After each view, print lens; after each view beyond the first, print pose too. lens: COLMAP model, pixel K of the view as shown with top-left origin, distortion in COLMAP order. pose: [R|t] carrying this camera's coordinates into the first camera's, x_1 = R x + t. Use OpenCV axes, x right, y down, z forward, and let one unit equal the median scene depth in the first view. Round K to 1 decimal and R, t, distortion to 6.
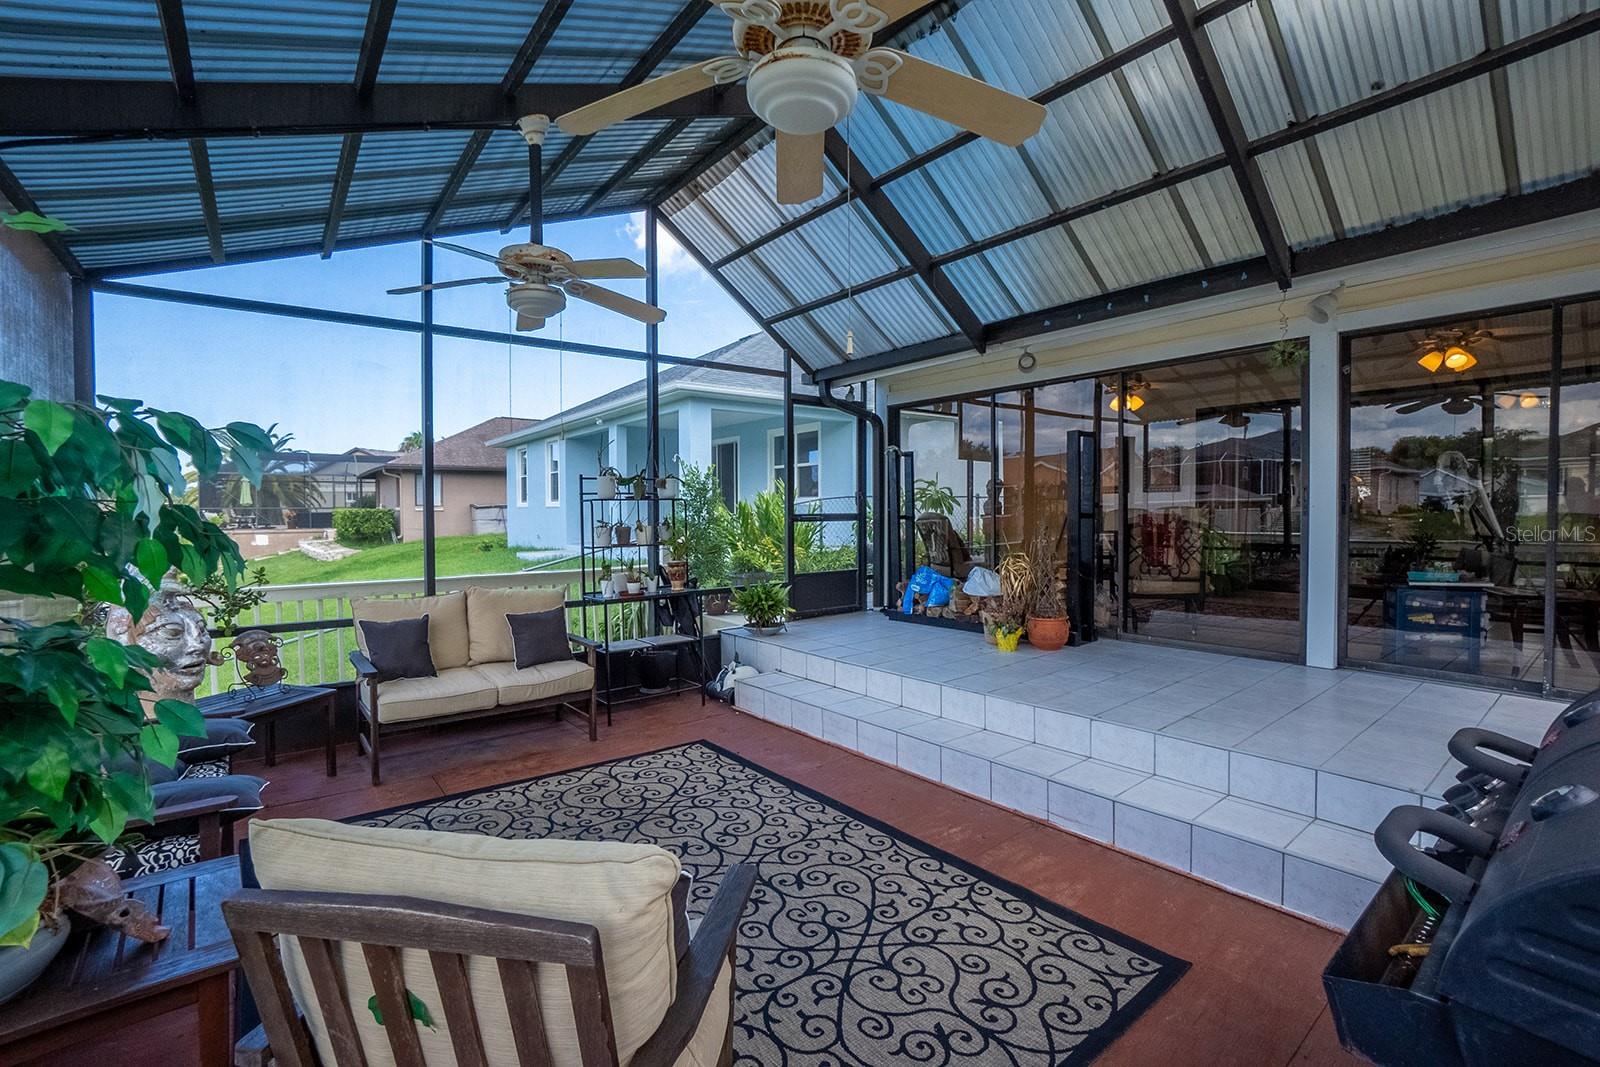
lens RADIAL K [[711.7, 0, 798.0], [0, 711.7, 523.7], [0, 0, 1]] dist [-0.067092, 0.026455]
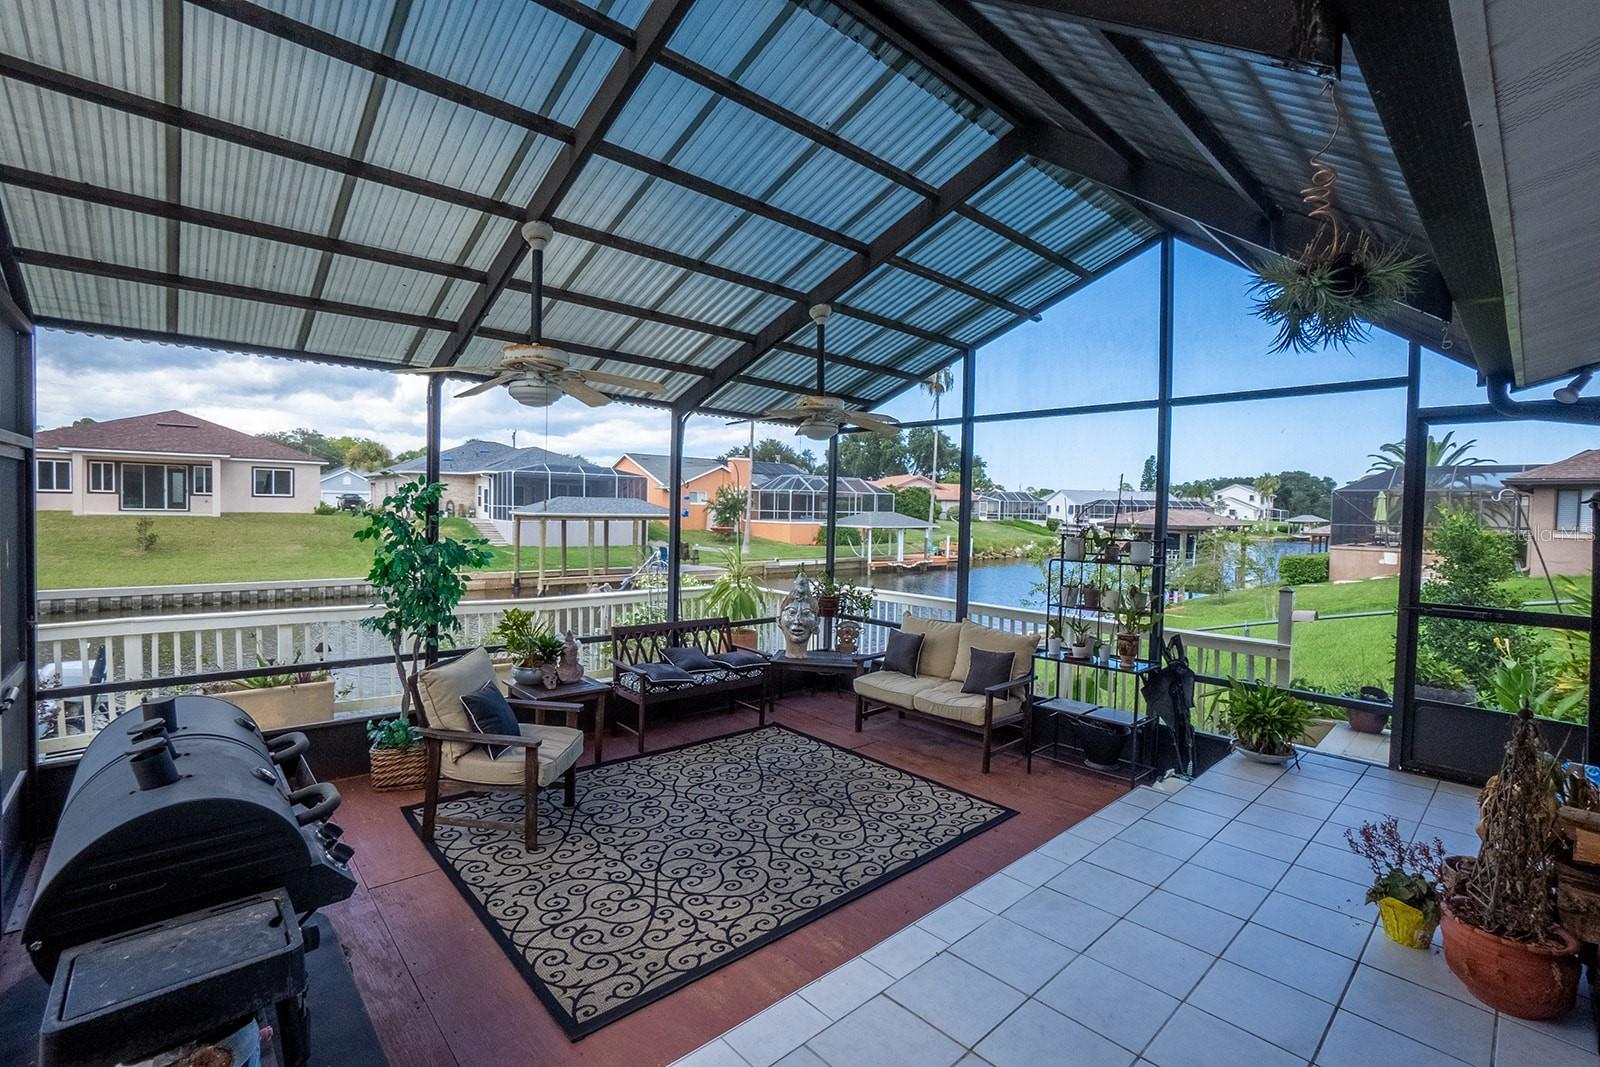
lens RADIAL K [[706.6, 0, 800.0], [0, 706.6, 533.5], [0, 0, 1]] dist [-0.062746, 0.022448]
pose [[0.059068, 0.043032, -0.997326, 0.824695], [-0.038457, 0.998427, 0.040802, -0.116339], [0.997513, 0.035944, 0.060630, 0.631894]]
